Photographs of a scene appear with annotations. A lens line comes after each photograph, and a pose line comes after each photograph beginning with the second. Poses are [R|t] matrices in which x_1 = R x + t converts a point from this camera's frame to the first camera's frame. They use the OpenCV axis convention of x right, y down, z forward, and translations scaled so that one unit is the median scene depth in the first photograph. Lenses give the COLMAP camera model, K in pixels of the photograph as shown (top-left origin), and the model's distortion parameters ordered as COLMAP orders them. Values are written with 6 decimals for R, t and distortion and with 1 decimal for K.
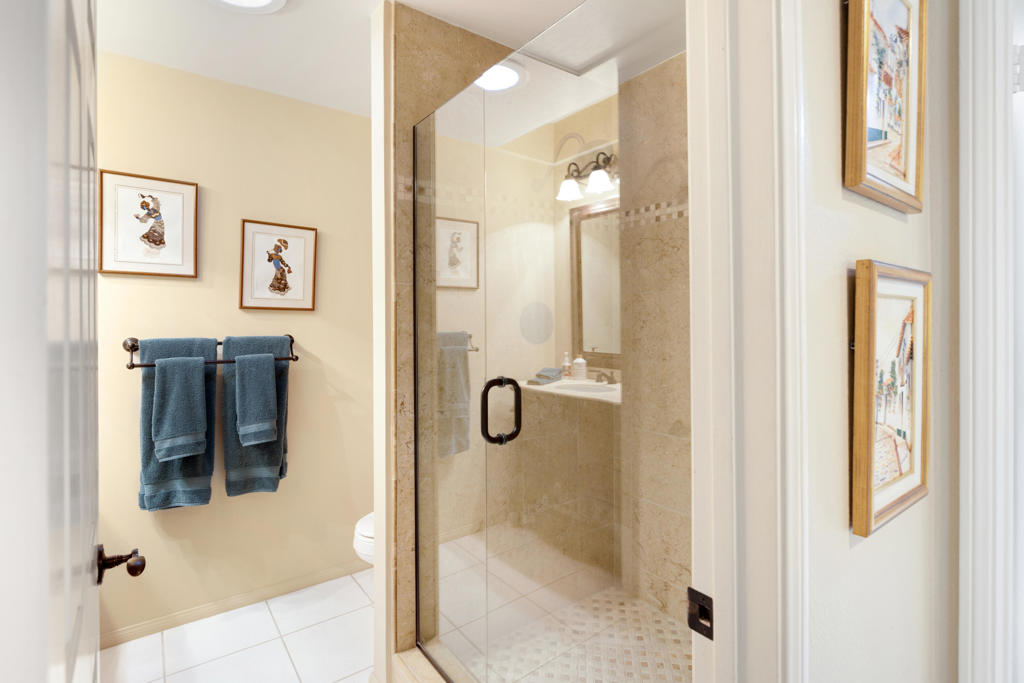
lens RADIAL K [[490.4, 0, 498.4], [0, 490.4, 324.6], [0, 0, 1]] dist [0.019441, -0.000459]
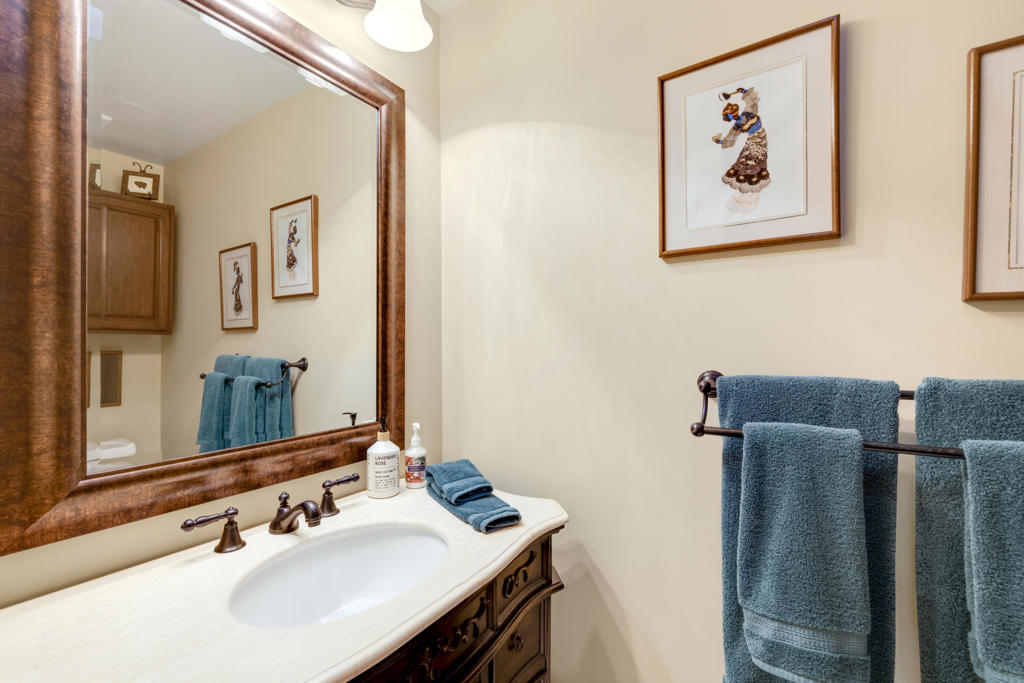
lens RADIAL K [[439.2, 0, 502.0], [0, 439.2, 342.3], [0, 0, 1]] dist [-0.000249, -0.000792]
pose [[0.328641, -0.016373, -0.944313, -0.366325], [0.002290, 0.999861, -0.016539, 0.002771], [0.944452, 0.003272, 0.328633, 0.627659]]
